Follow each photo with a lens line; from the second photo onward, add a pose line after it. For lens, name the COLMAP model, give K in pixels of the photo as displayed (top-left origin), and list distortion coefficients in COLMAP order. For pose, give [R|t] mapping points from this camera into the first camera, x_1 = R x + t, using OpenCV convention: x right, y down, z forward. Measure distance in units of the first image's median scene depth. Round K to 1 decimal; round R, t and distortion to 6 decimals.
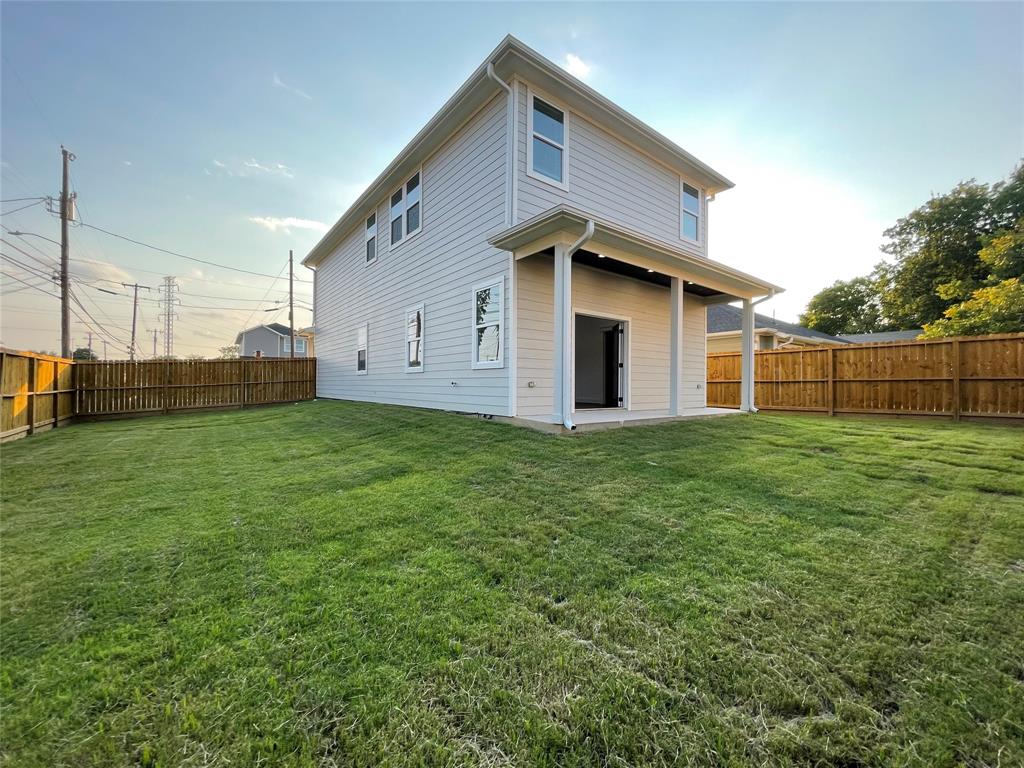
lens RADIAL K [[414.5, 0, 512.4], [0, 414.5, 384.0], [0, 0, 1]] dist [-0.006007, 0.001933]
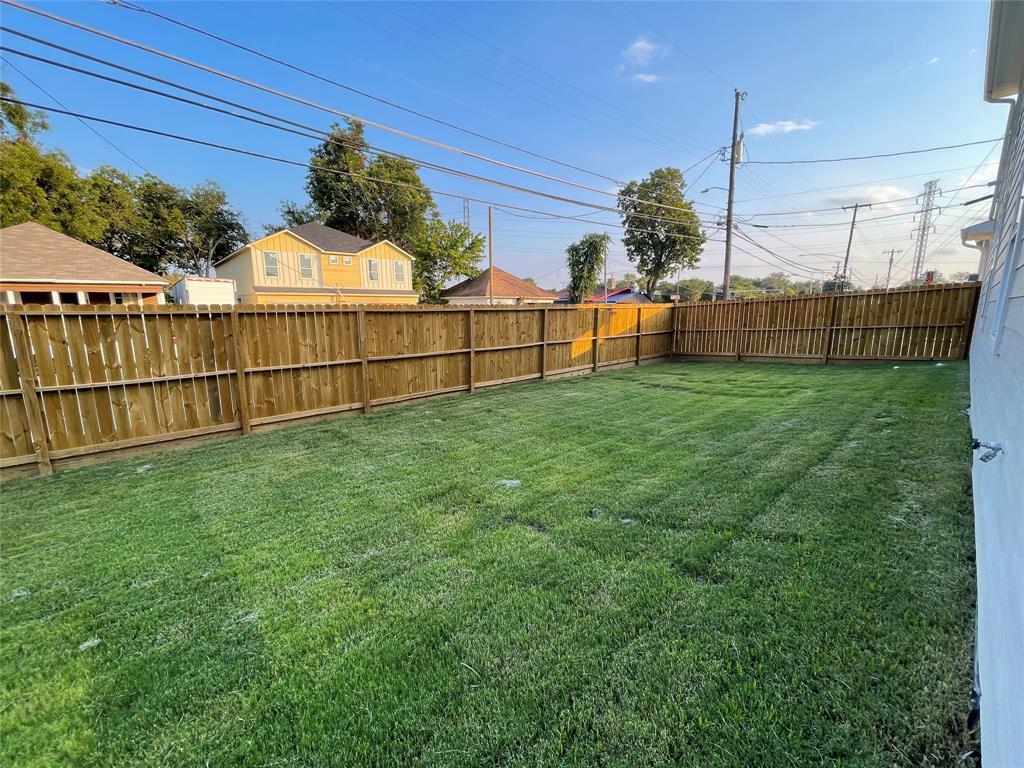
lens RADIAL K [[414.5, 0, 510.9], [0, 414.5, 382.8], [0, 0, 1]] dist [-0.006007, 0.001933]
pose [[0.078520, 0.172019, -0.981959, 0.020794], [0.007568, 0.984869, 0.173134, -0.039650], [0.996884, -0.021026, 0.076031, 0.432904]]
